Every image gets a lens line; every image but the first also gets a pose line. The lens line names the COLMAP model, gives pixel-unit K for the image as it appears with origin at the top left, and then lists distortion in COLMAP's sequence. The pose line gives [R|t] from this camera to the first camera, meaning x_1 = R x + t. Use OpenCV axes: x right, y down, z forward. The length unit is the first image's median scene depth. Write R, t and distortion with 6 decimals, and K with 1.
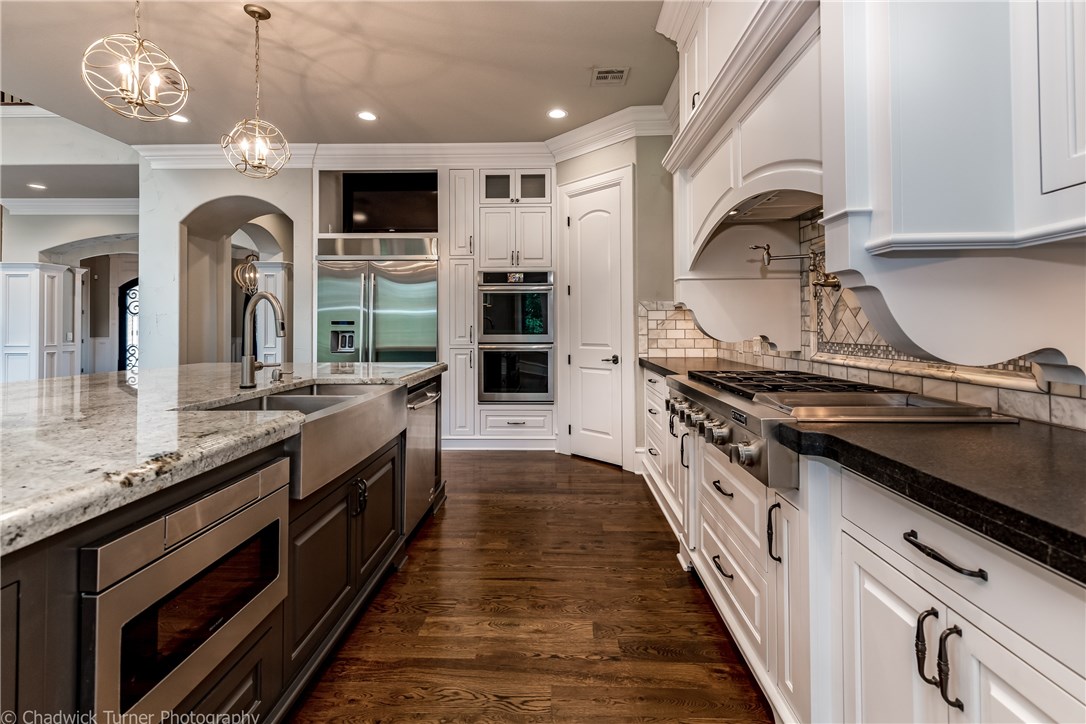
lens RADIAL K [[460.9, 0, 537.3], [0, 460.9, 320.3], [0, 0, 1]] dist [0.010047, -0.000762]
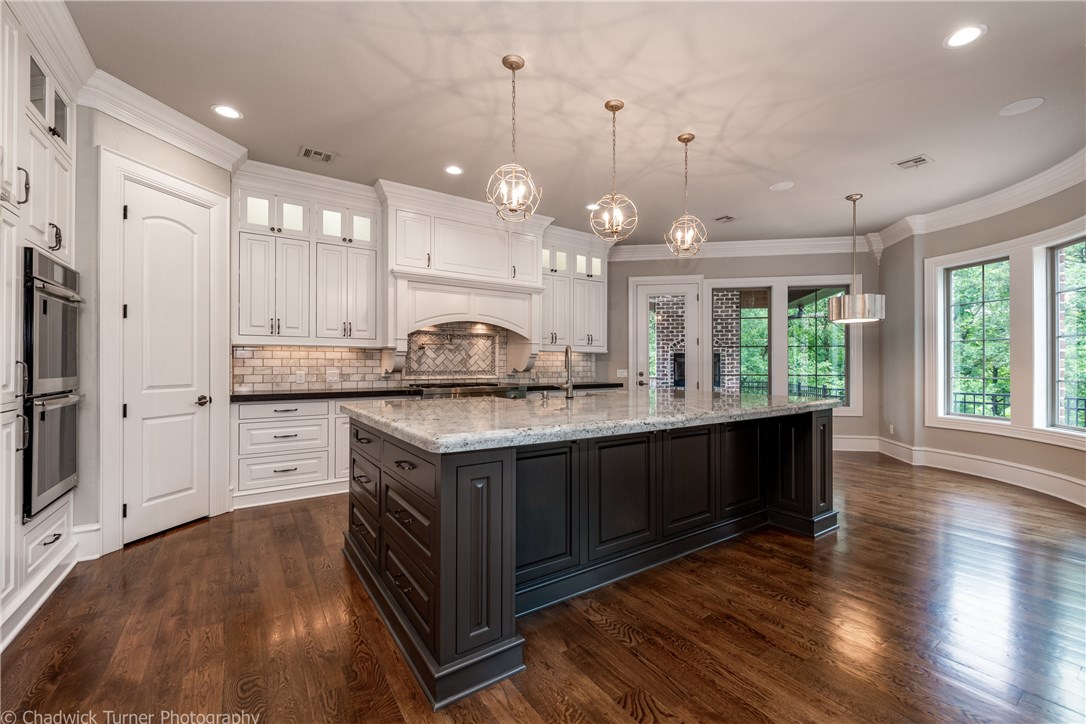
lens RADIAL K [[460.9, 0, 547.0], [0, 460.9, 365.4], [0, 0, 1]] dist [0.010047, -0.000762]
pose [[-0.549917, -0.000676, 0.835219, -1.877046], [-0.013131, 0.999883, -0.007836, 0.028859], [-0.835116, -0.015277, -0.549862, 1.853629]]
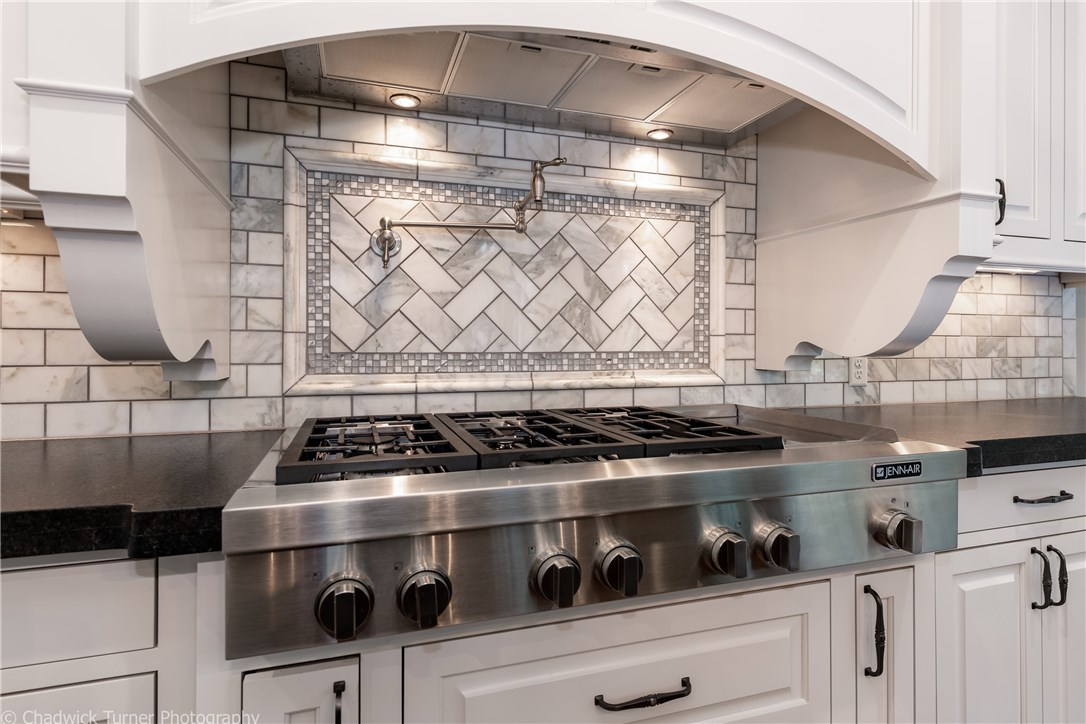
lens RADIAL K [[582.0, 0, 542.3], [0, 582.0, 357.8], [0, 0, 1]] dist [0.005431, 0.000704]
pose [[-0.340308, -0.011568, 0.940243, -0.057590], [-0.013040, 0.999886, 0.007582, 0.047998], [-0.940224, -0.009681, -0.340420, 1.080945]]
